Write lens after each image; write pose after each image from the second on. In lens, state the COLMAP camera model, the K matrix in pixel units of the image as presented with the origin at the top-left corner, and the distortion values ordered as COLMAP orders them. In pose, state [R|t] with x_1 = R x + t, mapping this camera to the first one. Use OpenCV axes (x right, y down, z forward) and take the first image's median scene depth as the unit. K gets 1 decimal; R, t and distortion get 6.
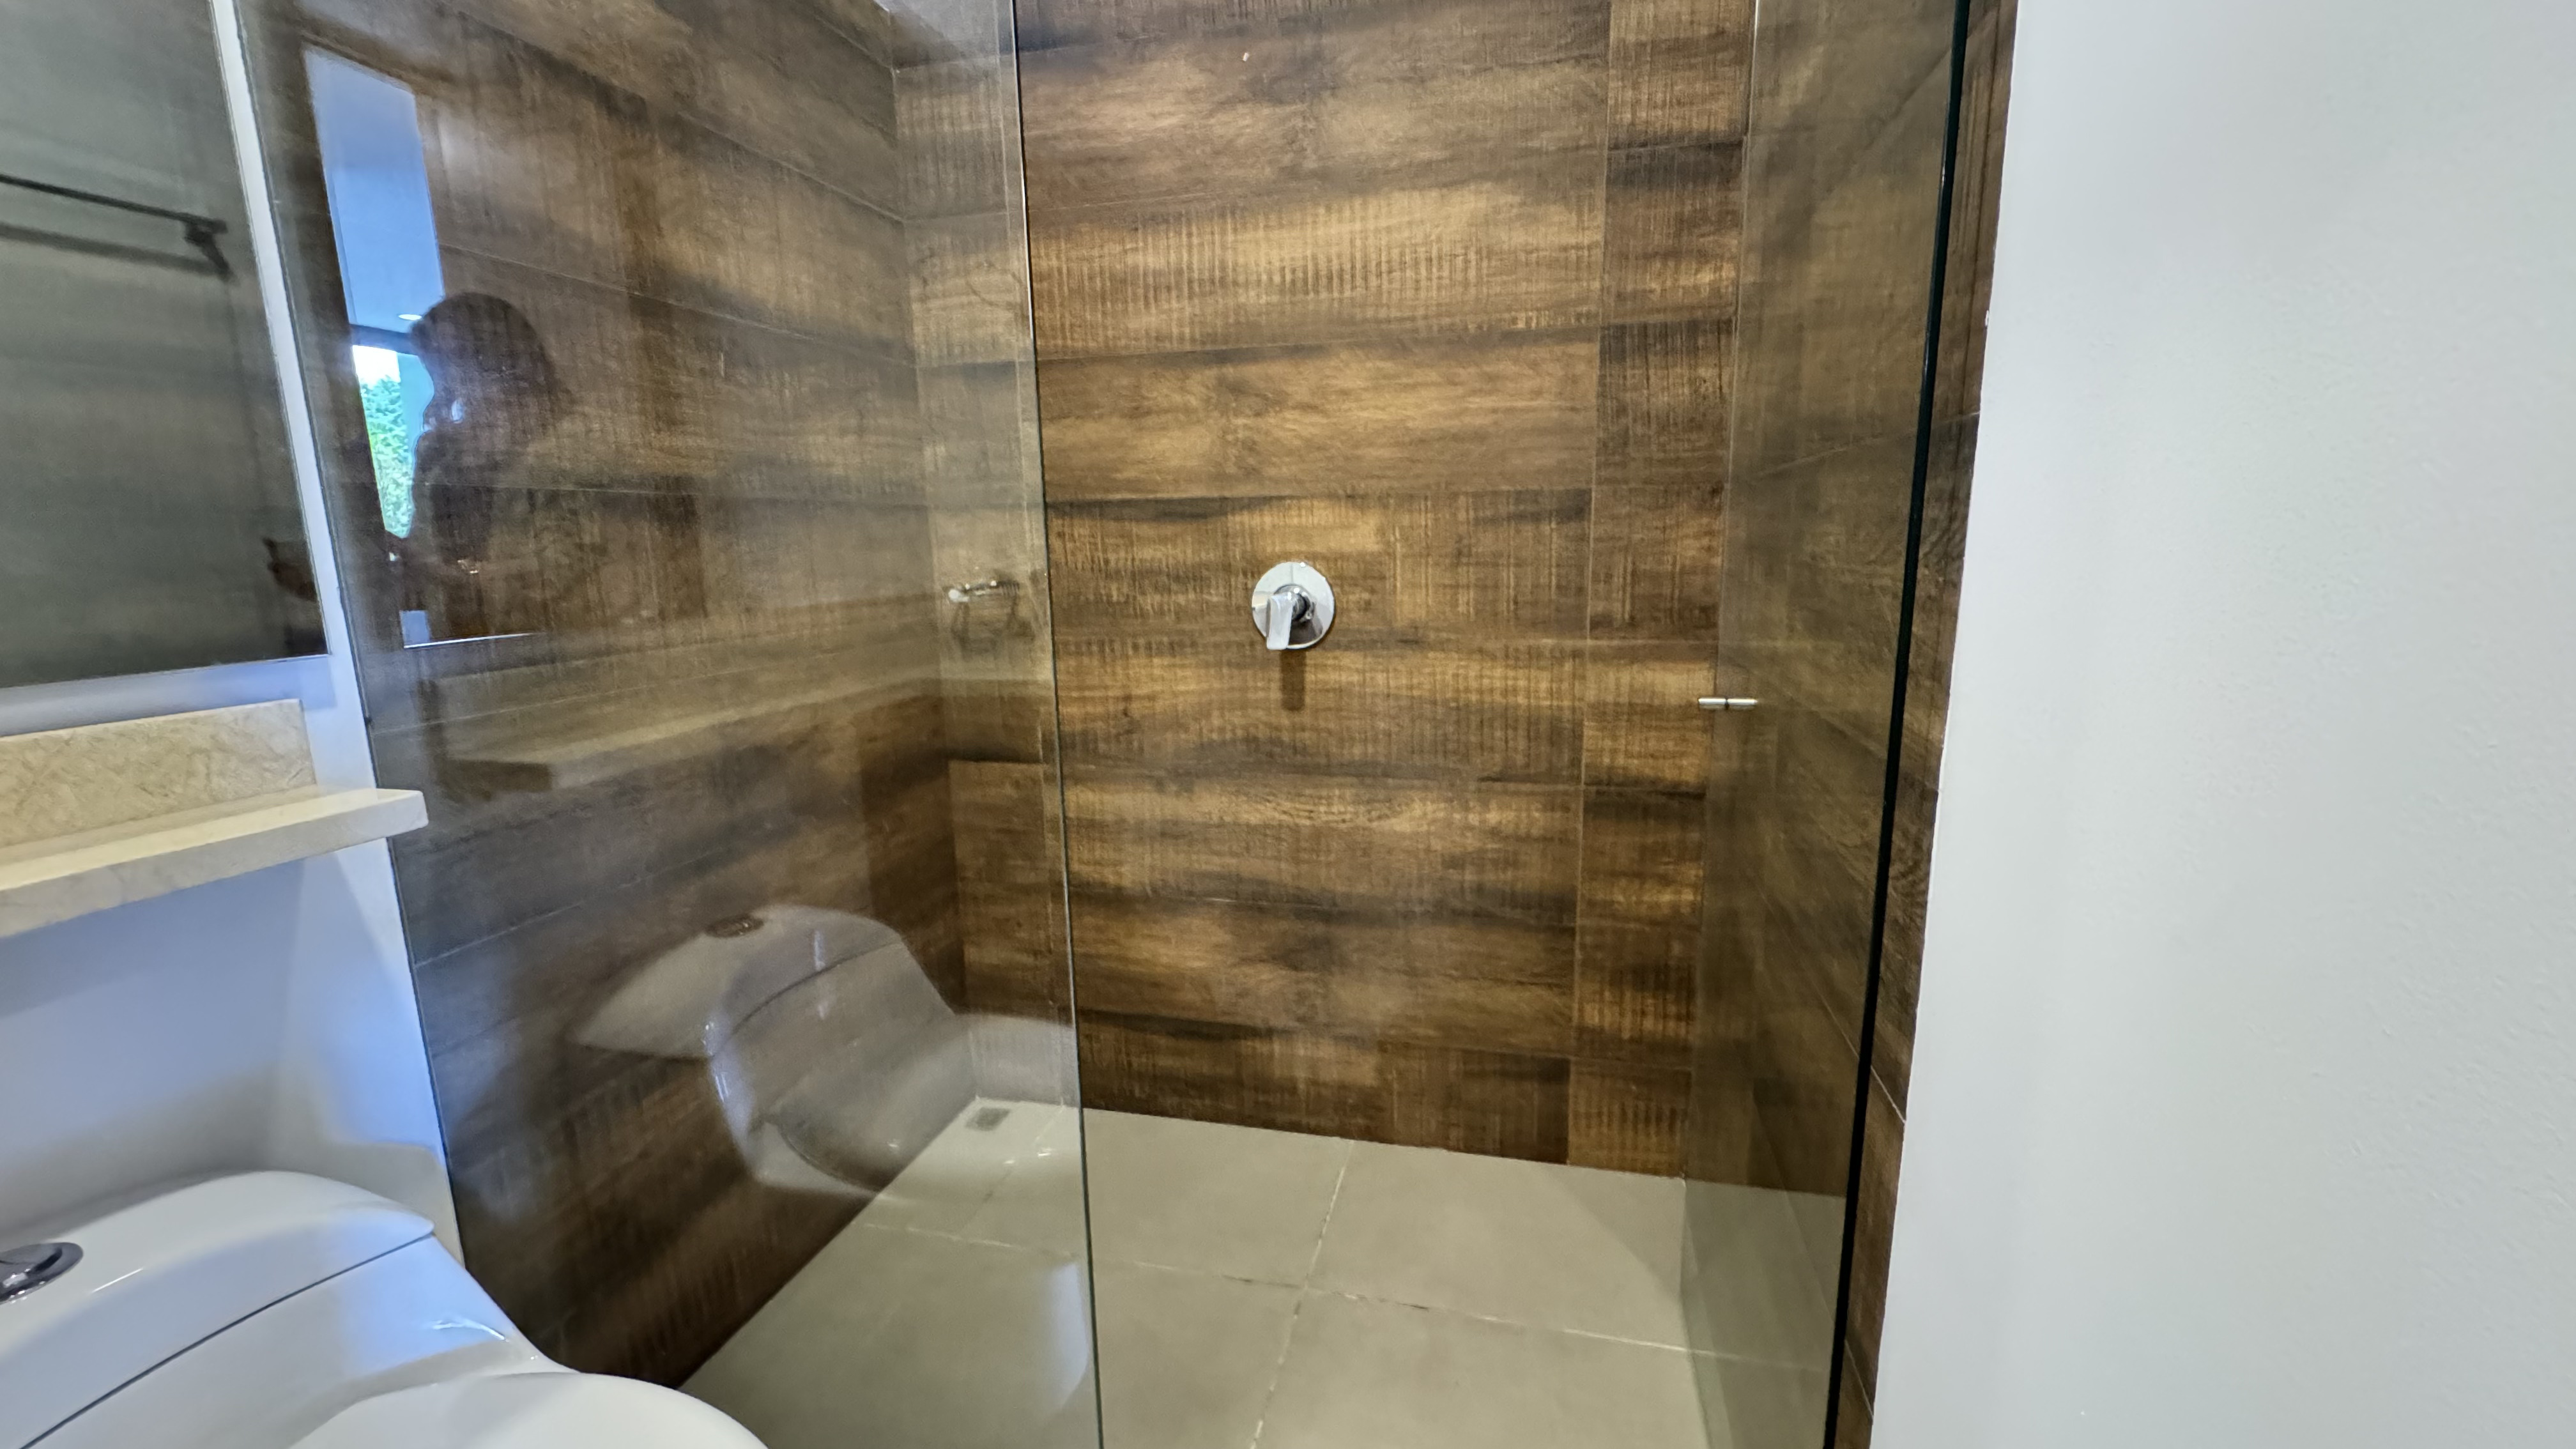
lens RADIAL K [[1026.4, 0, 1288.8], [0, 1026.4, 721.5], [0, 0, 1]] dist [-0.001975, 0.000159]
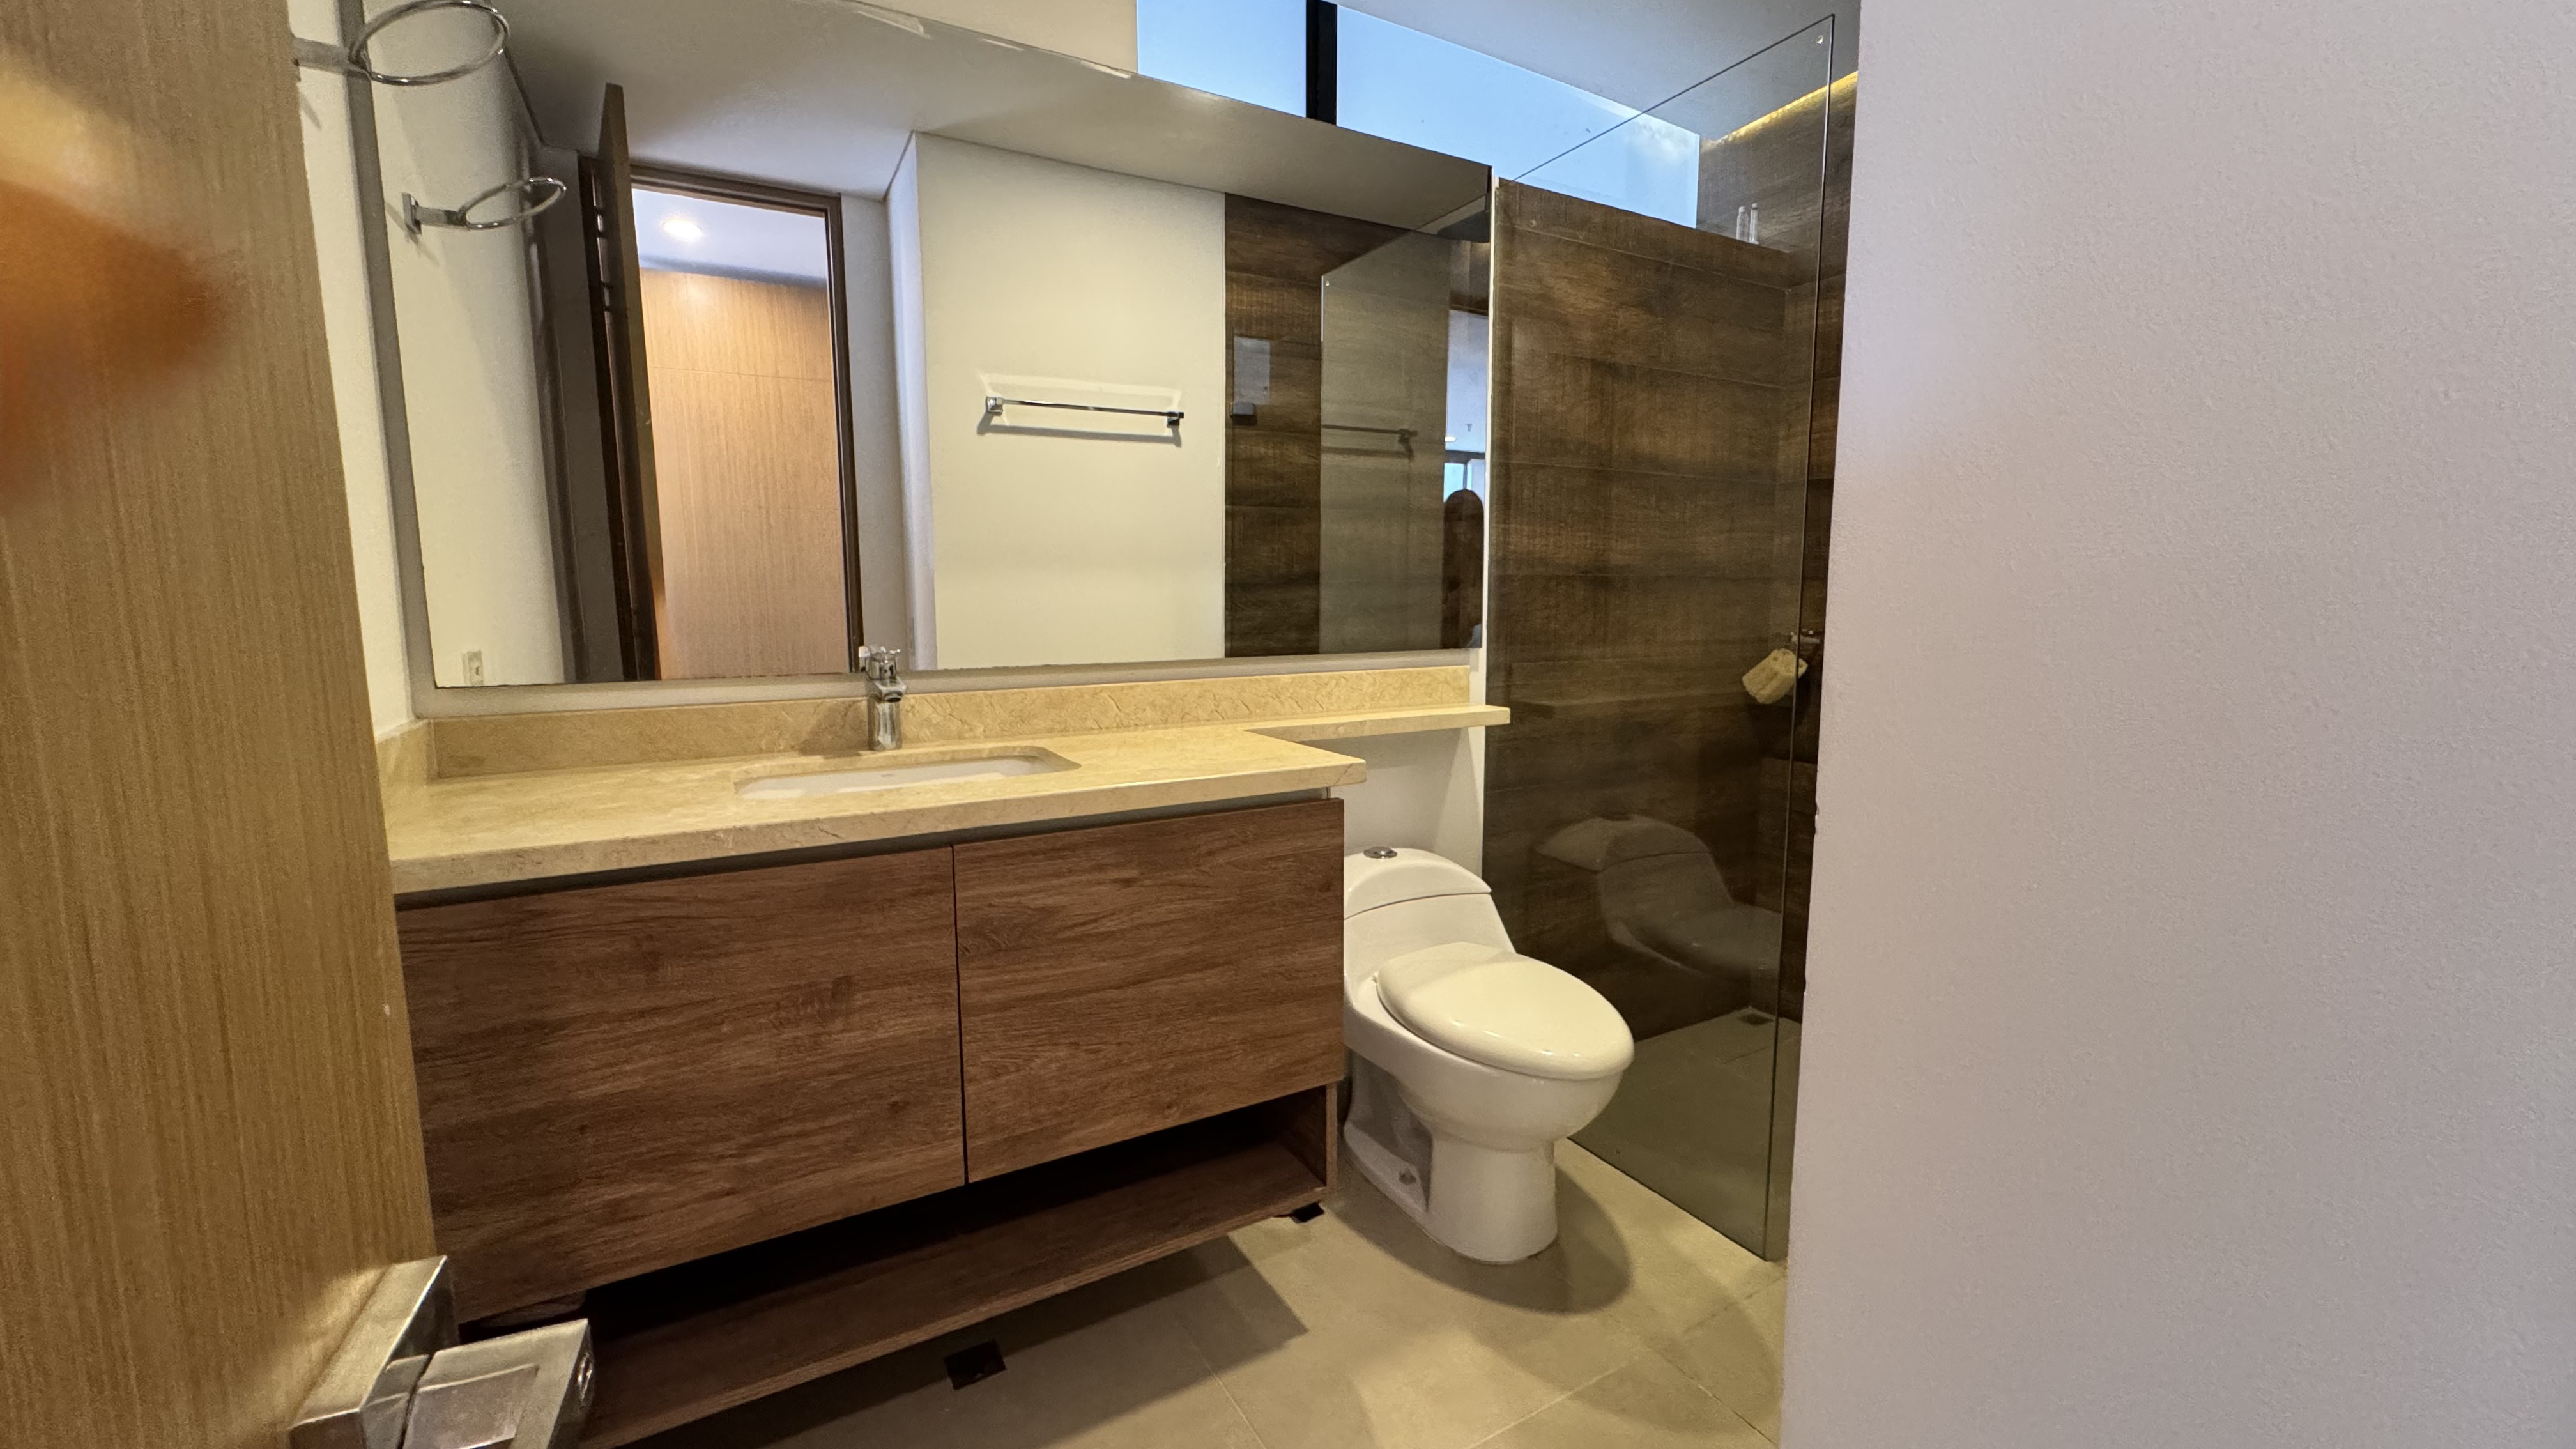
lens RADIAL K [[1026.4, 0, 1286.4], [0, 1026.4, 723.8], [0, 0, 1]] dist [-0.001975, 0.000159]
pose [[0.696217, 0.102418, -0.710487, 0.279139], [-0.137492, 0.990470, 0.008048, 0.096298], [0.704541, 0.092083, 0.703664, -0.606867]]
